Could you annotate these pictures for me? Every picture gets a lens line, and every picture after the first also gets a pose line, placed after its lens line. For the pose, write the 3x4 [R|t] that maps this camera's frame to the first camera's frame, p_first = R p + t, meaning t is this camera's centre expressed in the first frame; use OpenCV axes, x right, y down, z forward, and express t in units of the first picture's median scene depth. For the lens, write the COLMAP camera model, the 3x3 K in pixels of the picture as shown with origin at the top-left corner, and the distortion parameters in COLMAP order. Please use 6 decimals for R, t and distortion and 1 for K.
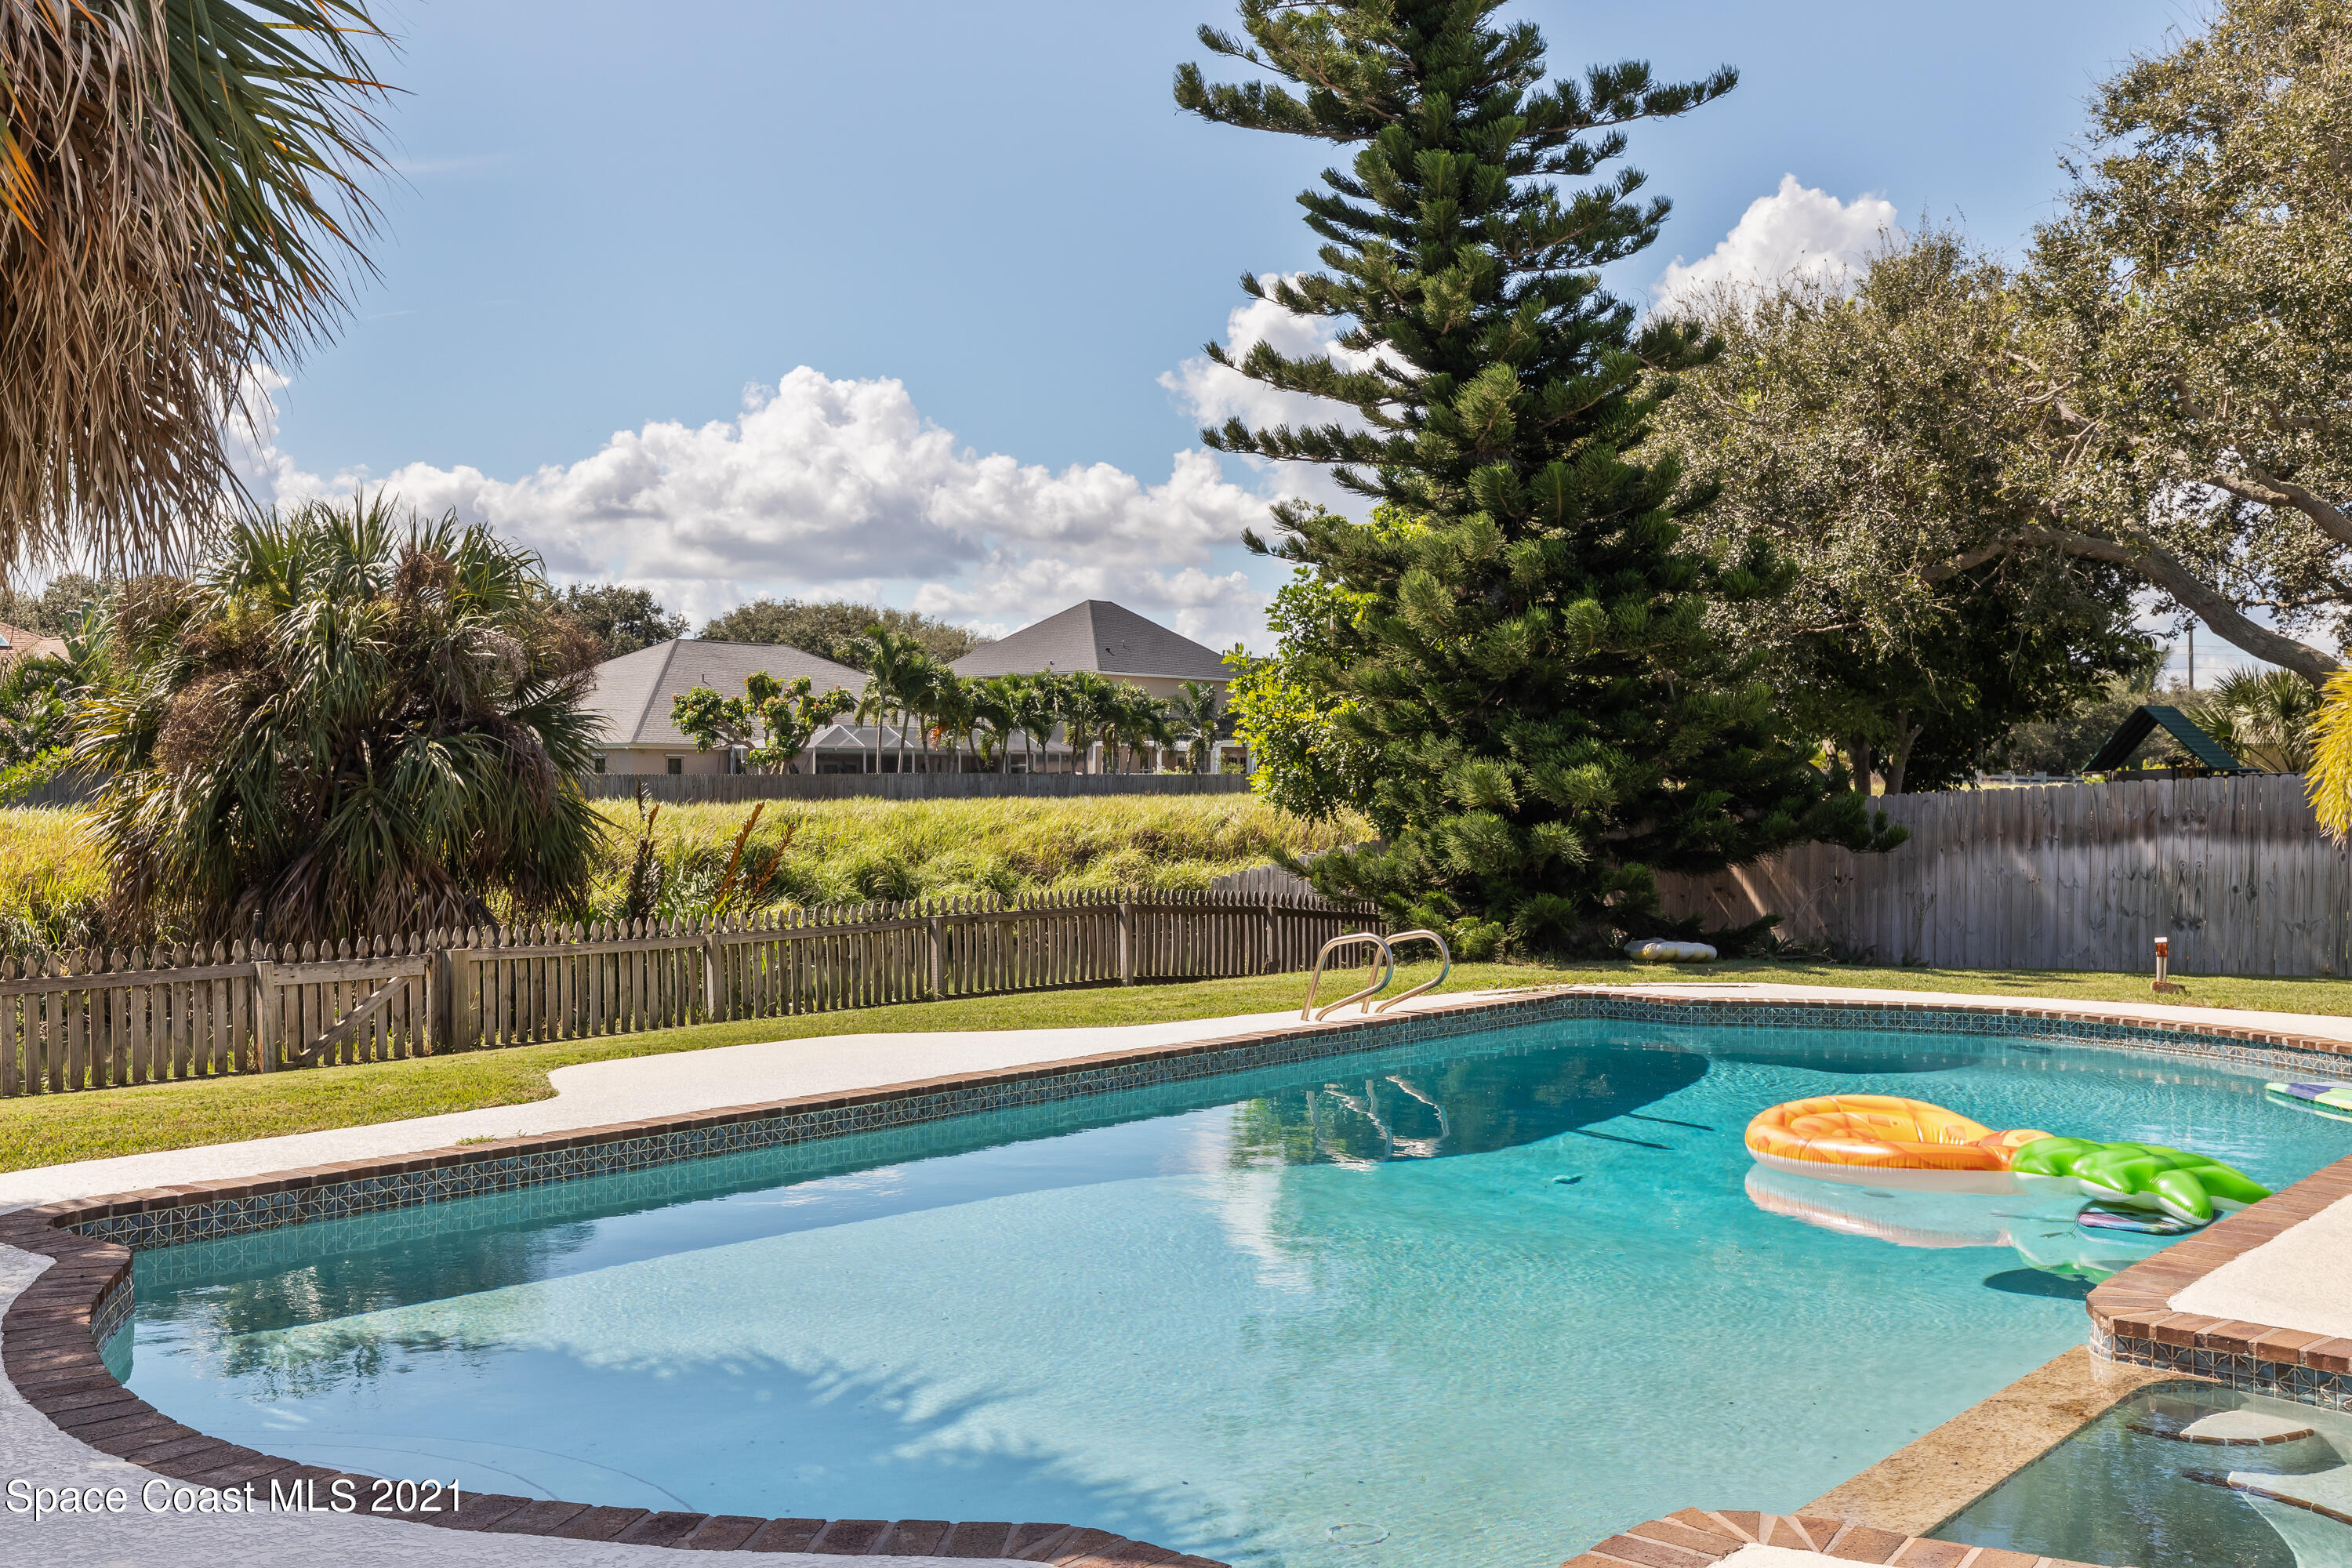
lens RADIAL K [[2266.0, 0, 1188.1], [0, 2266.0, 785.6], [0, 0, 1]] dist [0.007752, 0.000000]
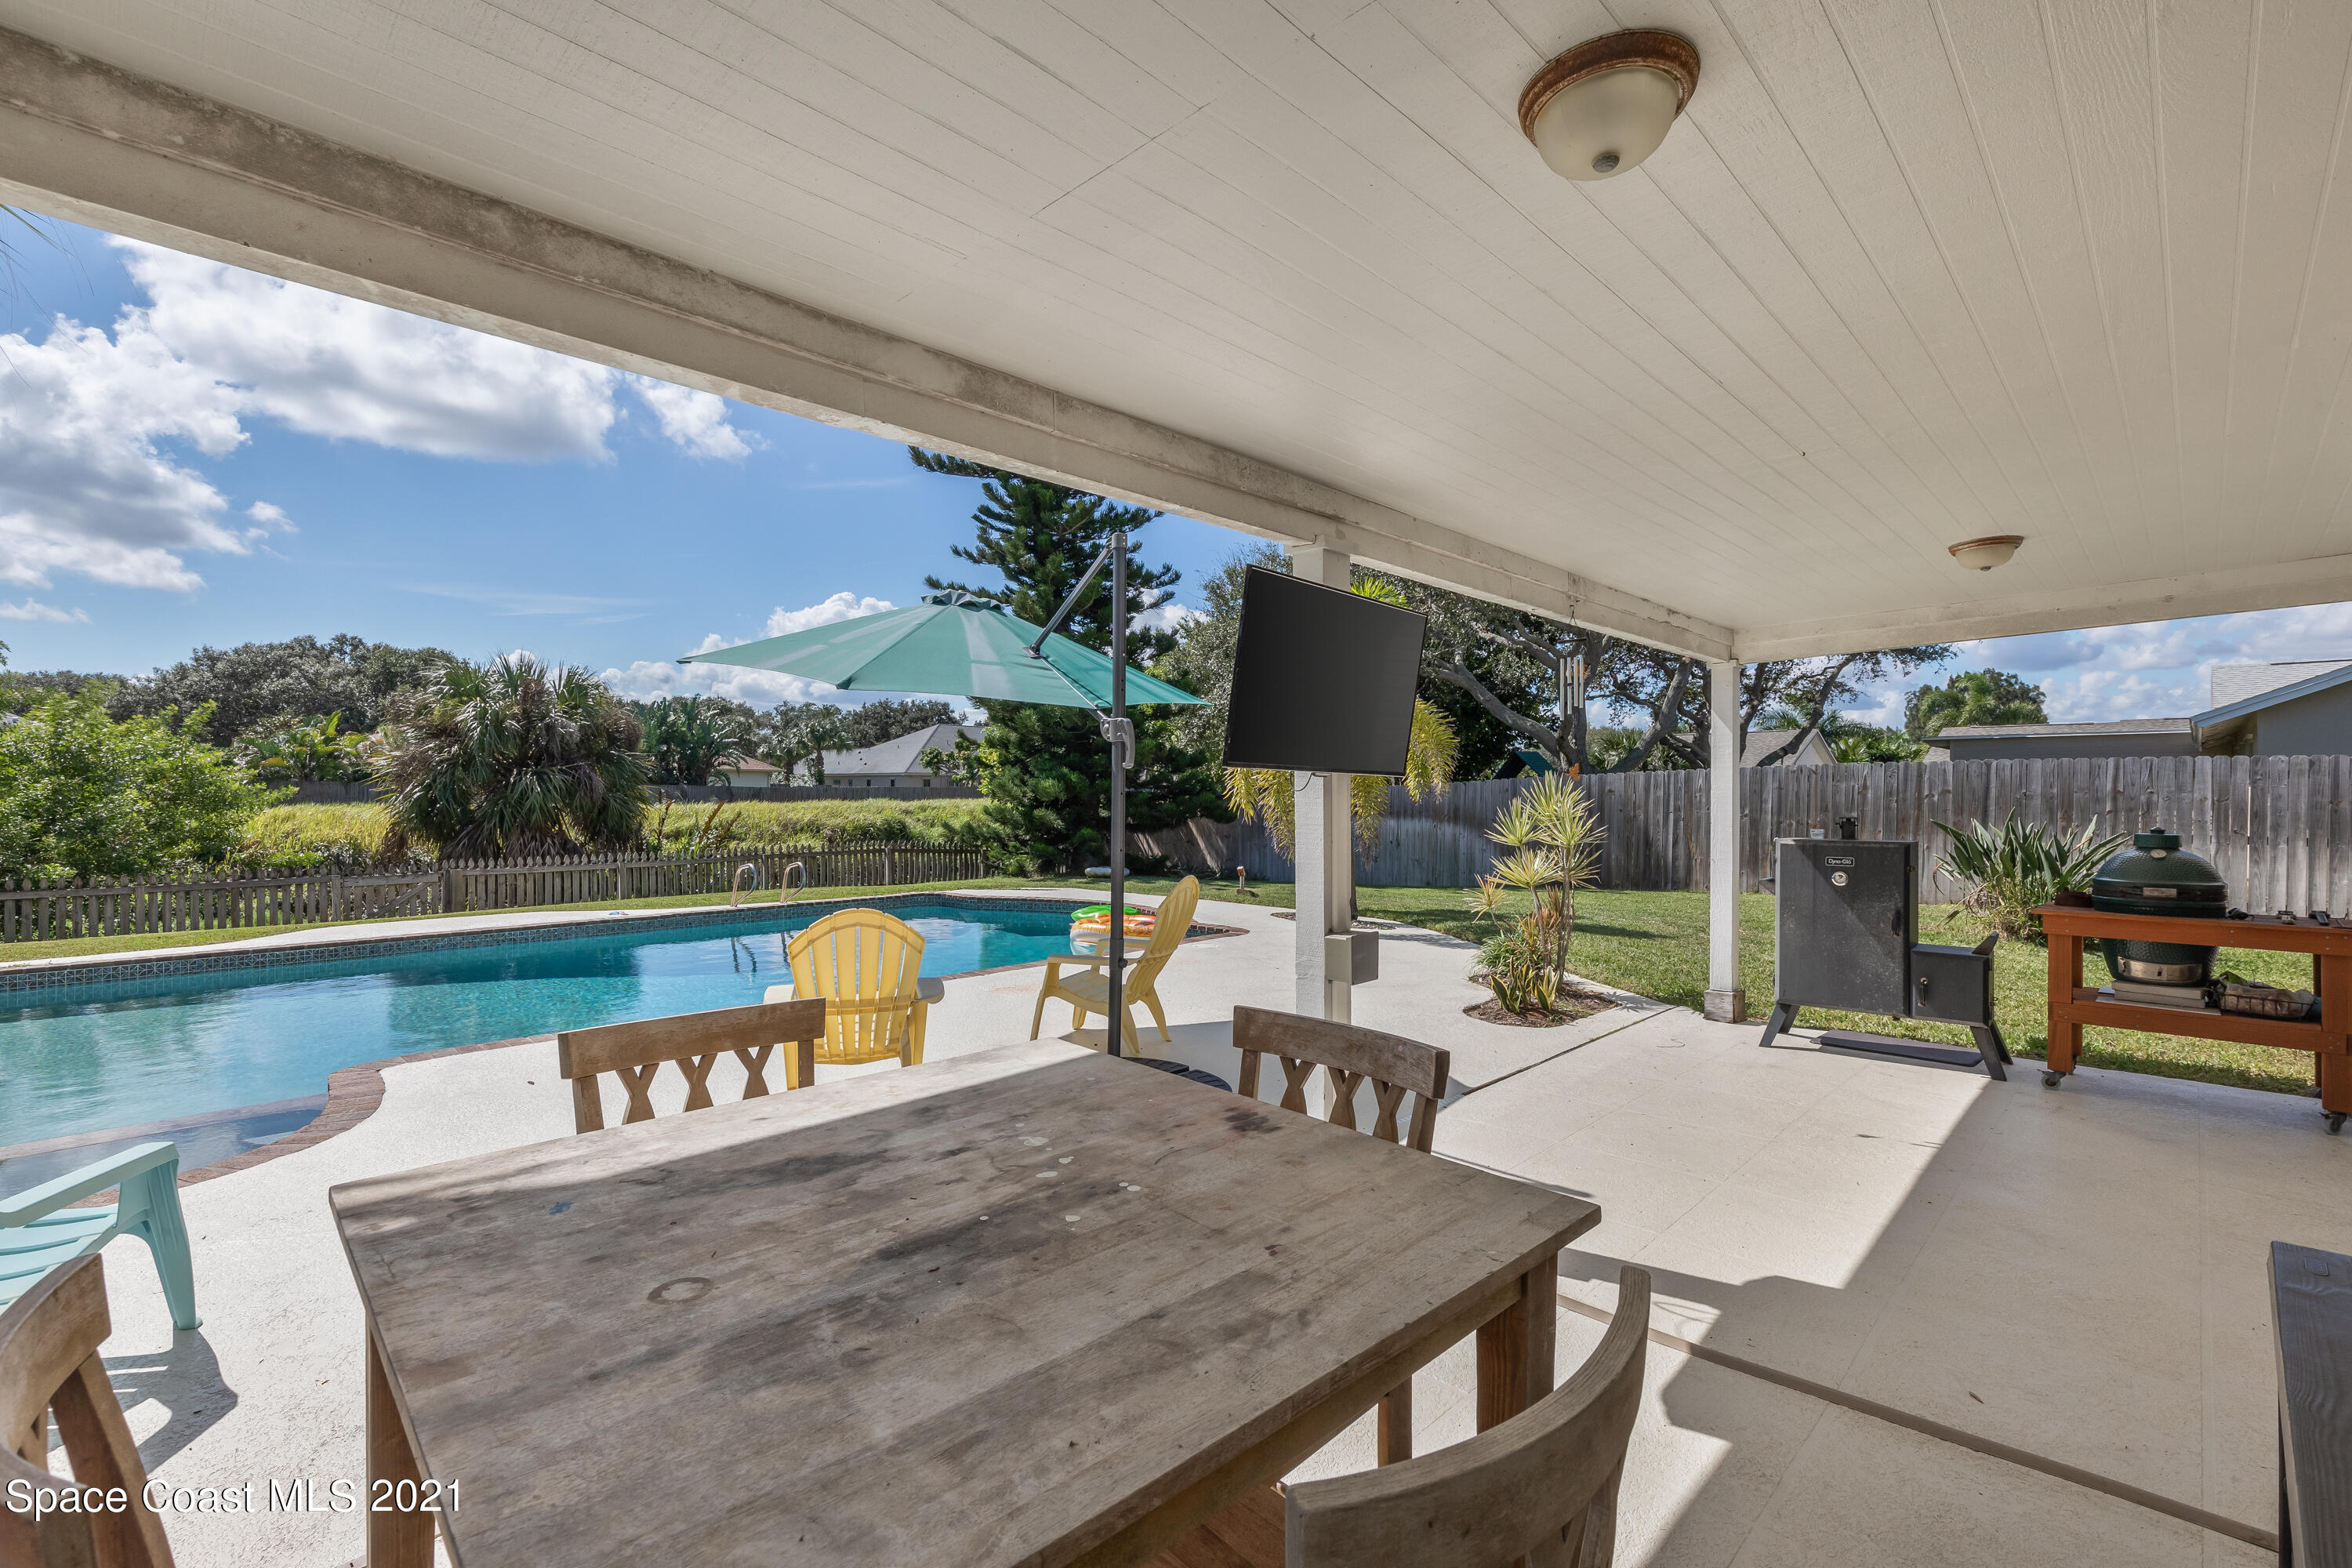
lens RADIAL K [[1061.7, 0, 1173.4], [0, 1061.7, 792.9], [0, 0, 1]] dist [0.003822, 0.000318]
pose [[0.997274, -0.002132, -0.073763, 0.311680], [0.002197, 0.999997, 0.000797, 0.001186], [0.073761, -0.000957, 0.997275, 0.045217]]
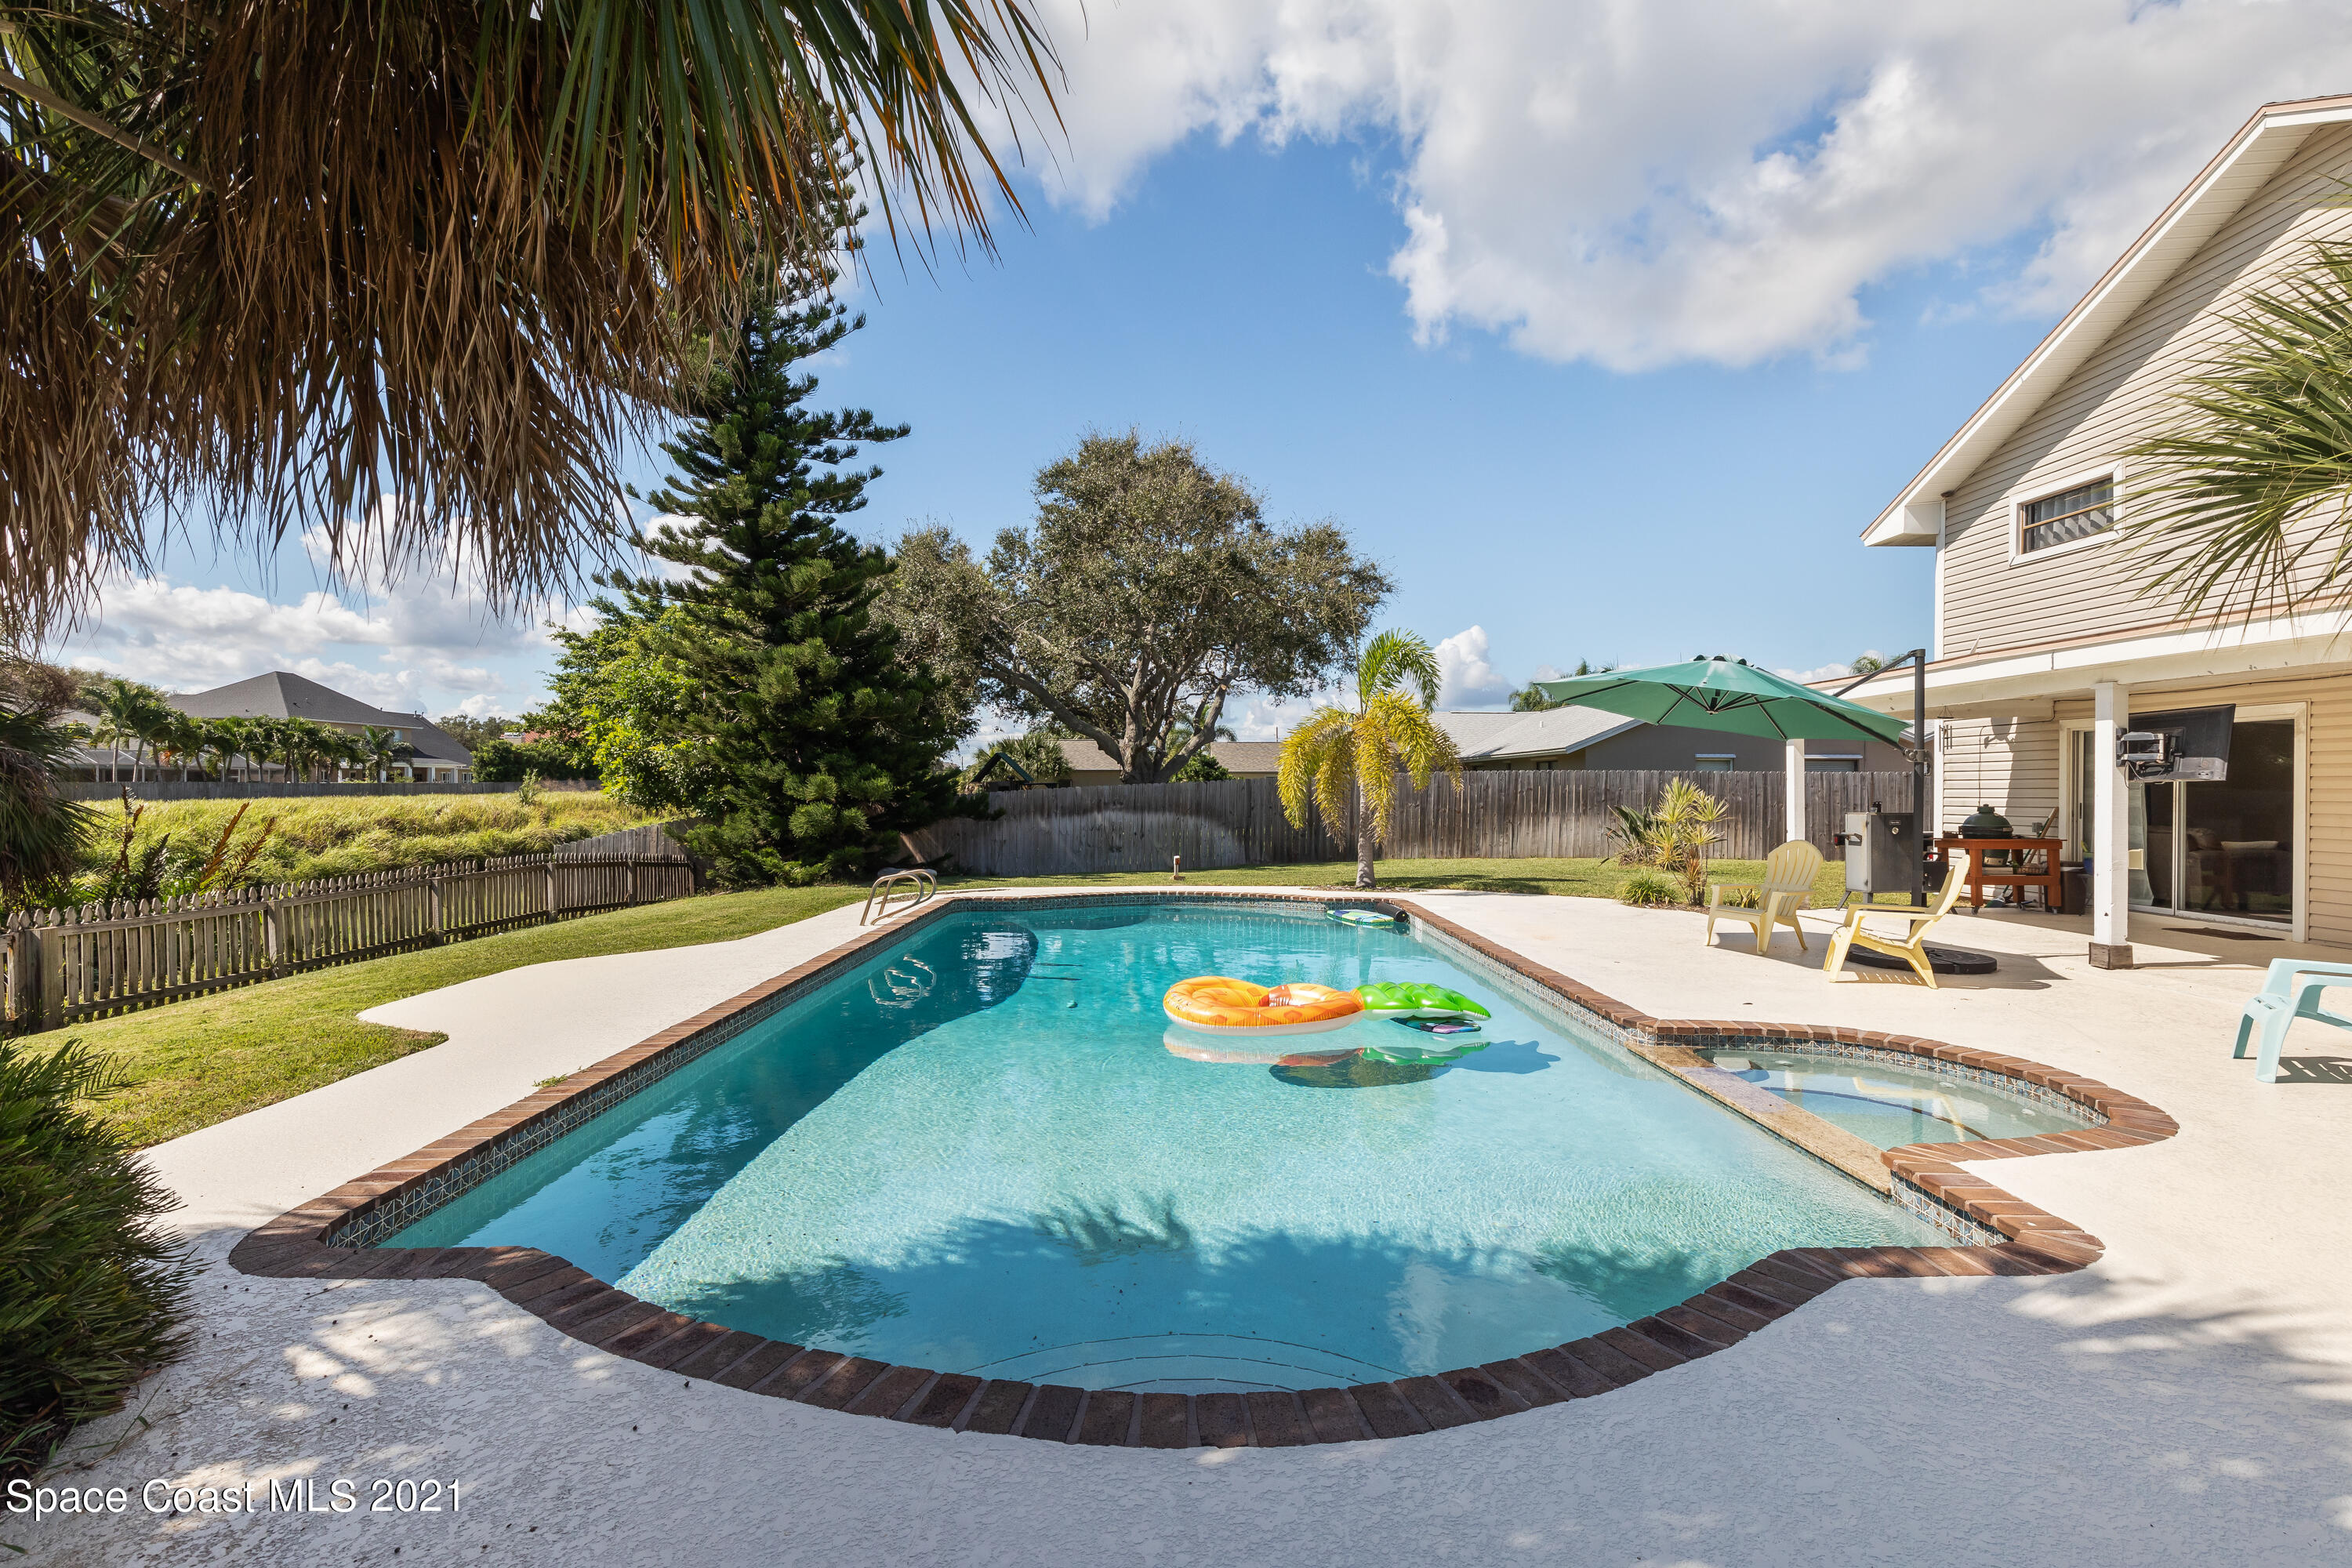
lens RADIAL K [[1061.7, 0, 1180.6], [0, 1061.7, 785.5], [0, 0, 1]] dist [0.003822, 0.000318]
pose [[0.764443, -0.000272, 0.644691, -0.170161], [0.002379, 0.999994, -0.002399, 0.000052], [-0.644686, 0.003367, 0.764440, 0.139231]]
